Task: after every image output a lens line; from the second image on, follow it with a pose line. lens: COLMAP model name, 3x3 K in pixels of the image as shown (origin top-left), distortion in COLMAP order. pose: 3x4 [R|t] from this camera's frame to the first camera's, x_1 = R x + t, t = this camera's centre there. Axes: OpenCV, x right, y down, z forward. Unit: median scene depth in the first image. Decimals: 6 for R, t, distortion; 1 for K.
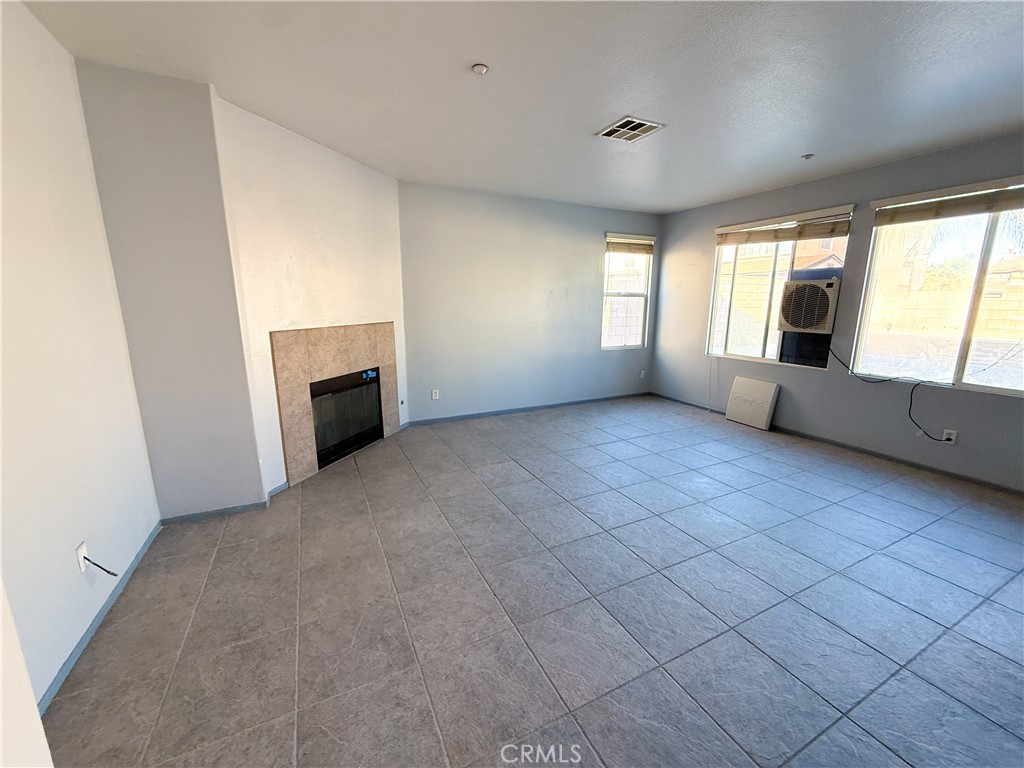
lens RADIAL K [[408.4, 0, 512.0], [0, 408.4, 384.0], [0, 0, 1]] dist [-0.000870, -0.000058]
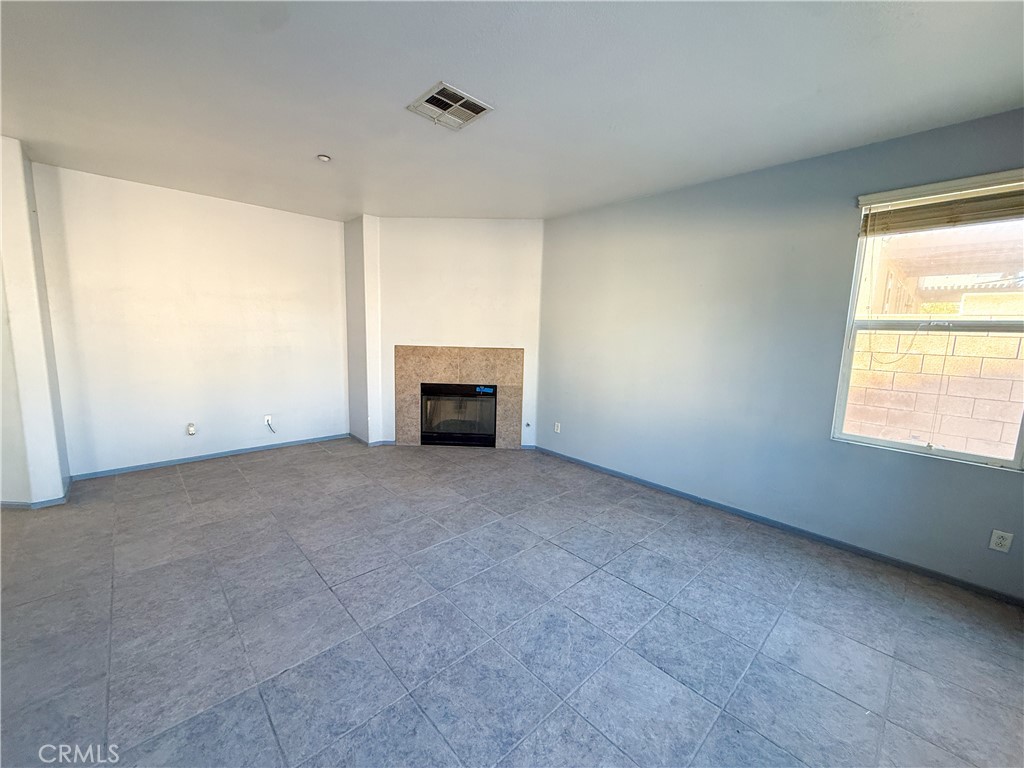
lens RADIAL K [[408.4, 0, 512.0], [0, 408.4, 384.0], [0, 0, 1]] dist [-0.000870, -0.000058]
pose [[0.286929, 0.133287, -0.948634, 0.803985], [-0.217426, 0.973490, 0.071015, -0.141098], [0.932951, 0.185882, 0.308303, 0.697937]]
